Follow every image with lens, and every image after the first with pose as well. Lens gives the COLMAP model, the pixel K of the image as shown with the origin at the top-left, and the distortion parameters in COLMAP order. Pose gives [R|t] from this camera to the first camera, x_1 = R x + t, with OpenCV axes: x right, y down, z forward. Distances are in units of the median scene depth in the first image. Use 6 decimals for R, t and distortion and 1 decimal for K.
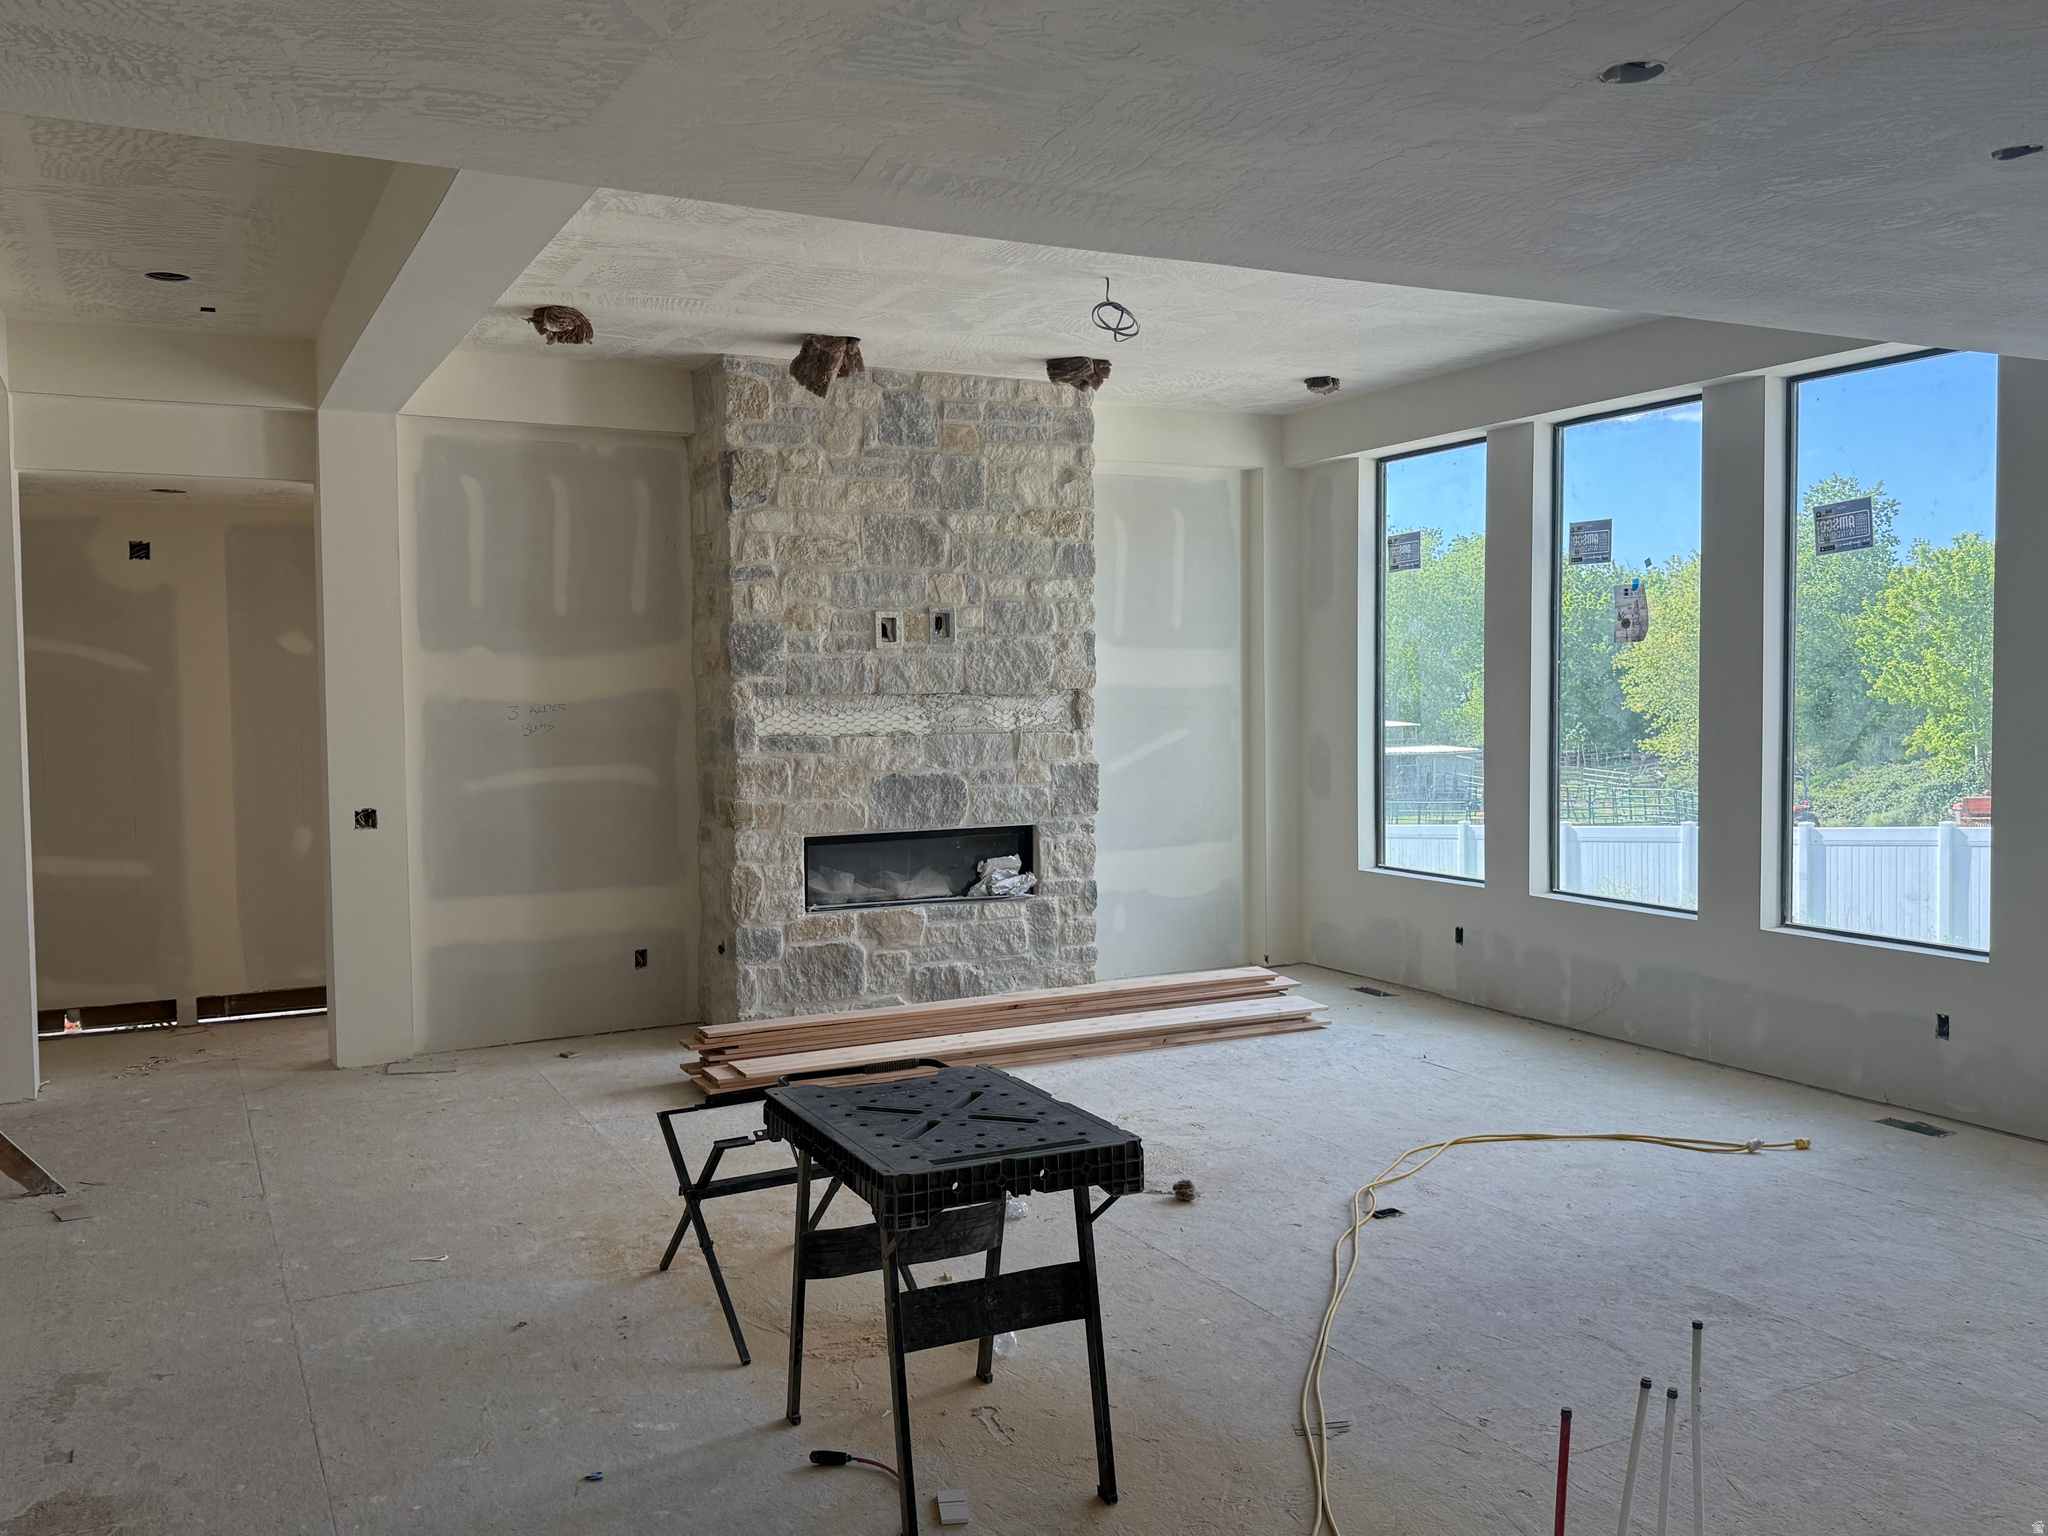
lens RADIAL K [[1646.3, 0, 1024.0], [0, 1646.3, 768.0], [0, 0, 1]] dist [0.141154, -0.242277]
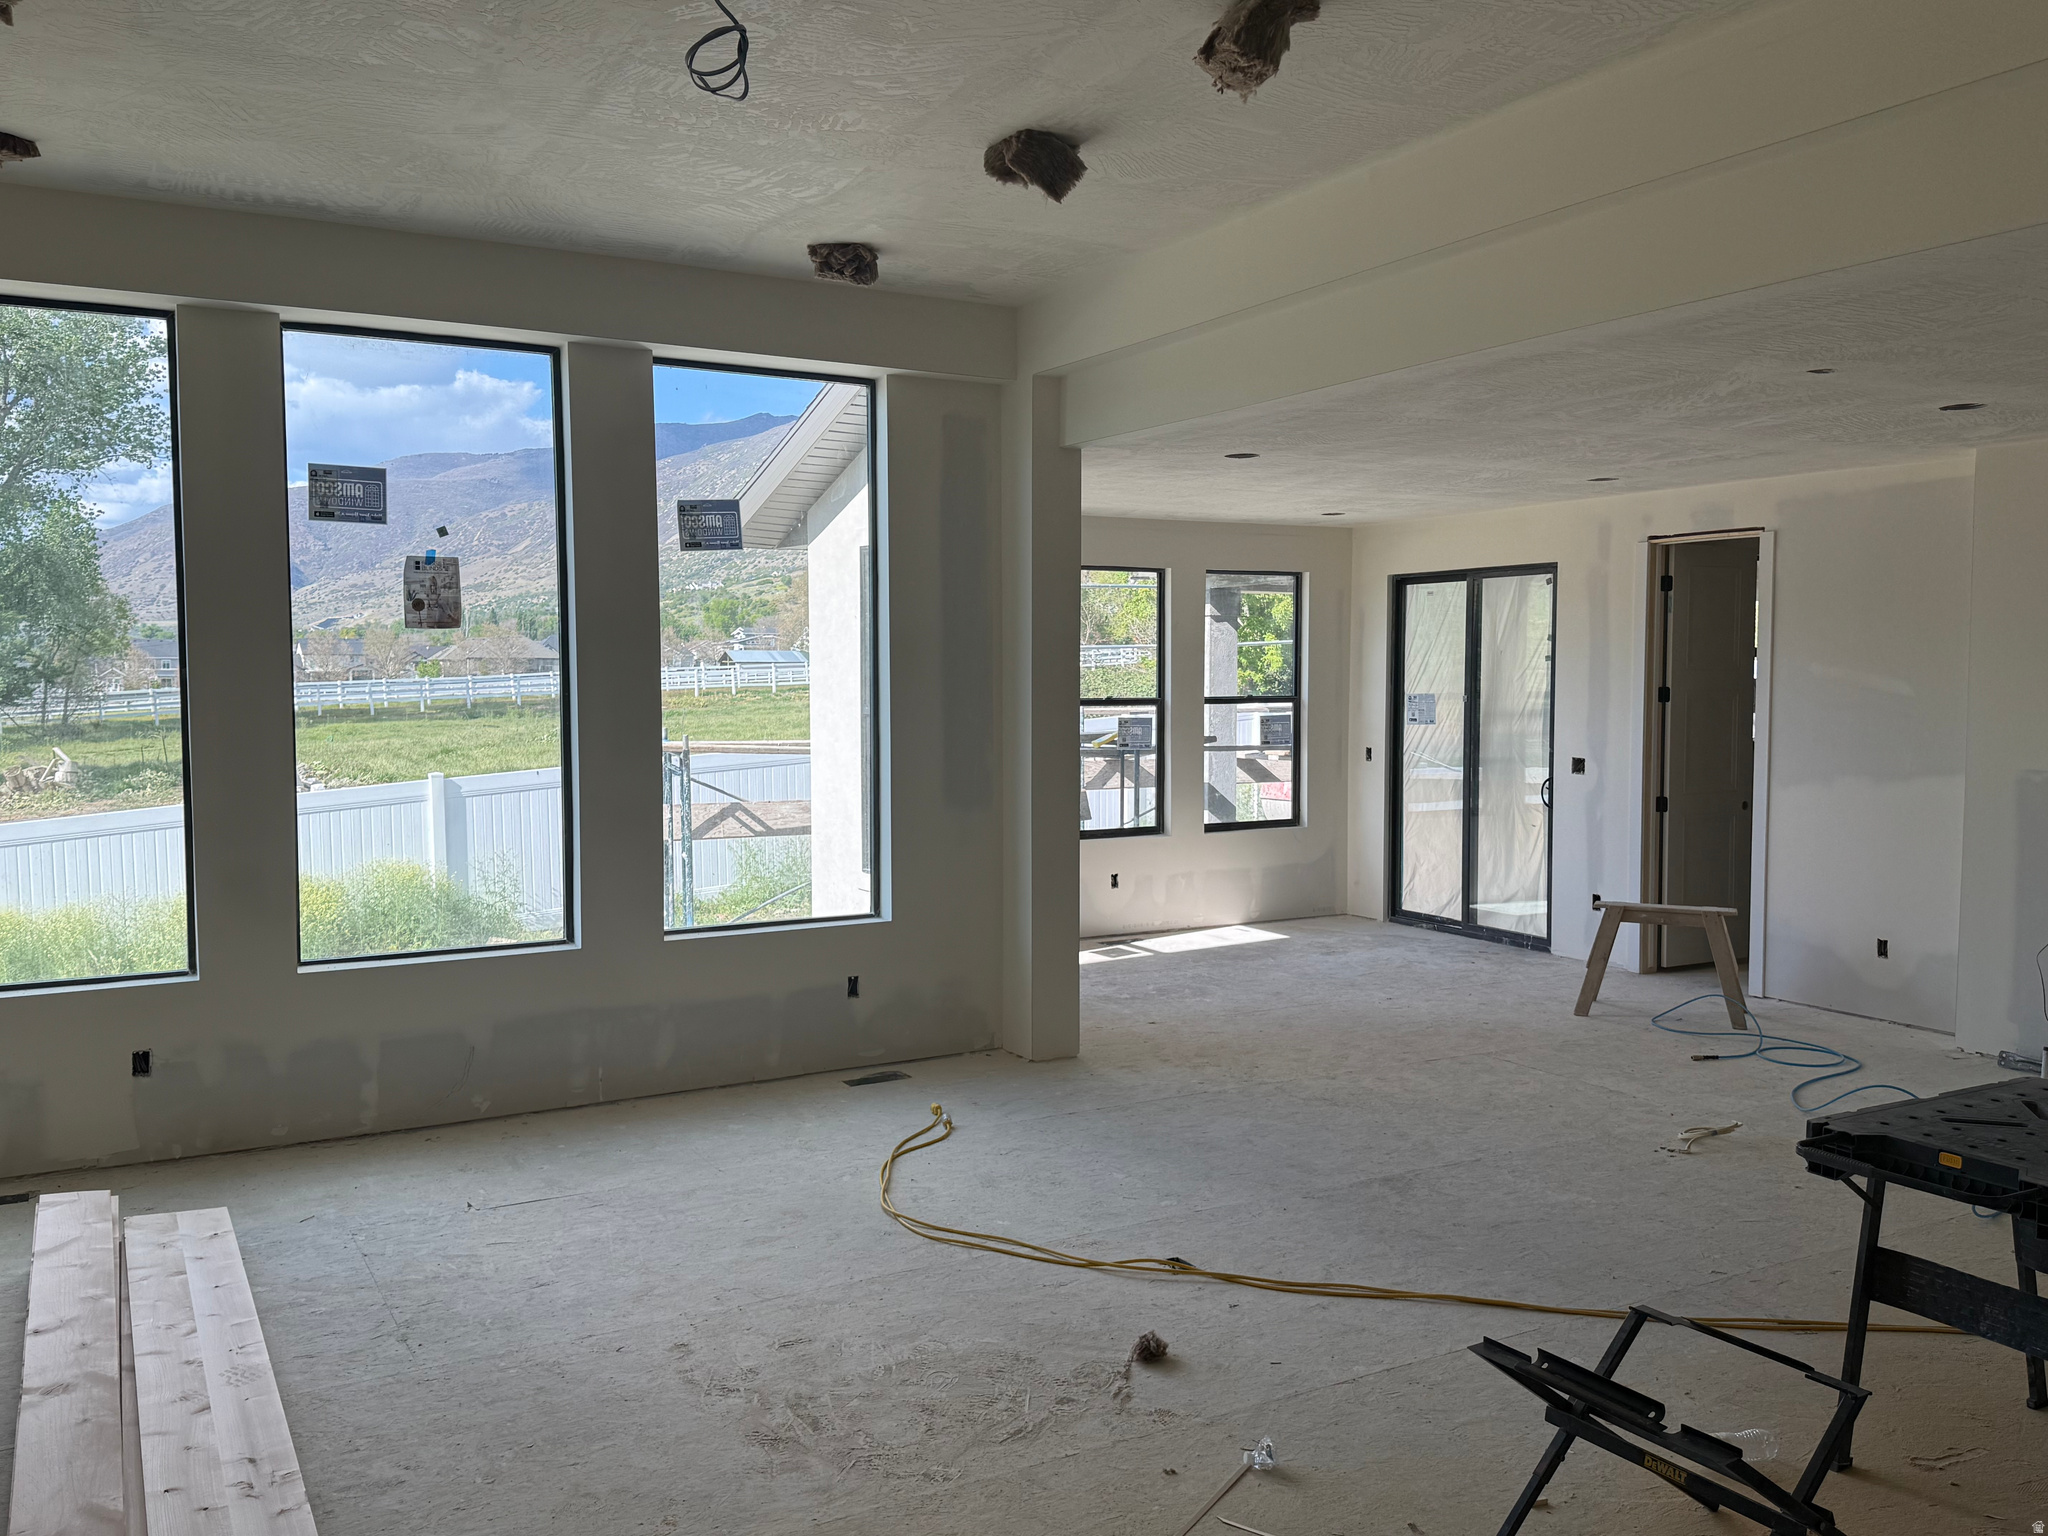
lens RADIAL K [[1646.3, 0, 1024.0], [0, 1646.3, 768.0], [0, 0, 1]] dist [0.141154, -0.242277]
pose [[-0.033200, -0.048964, 0.998249, -0.534863], [0.052000, 0.997362, 0.050650, -0.040864], [-0.998095, 0.053590, -0.030566, 0.883454]]
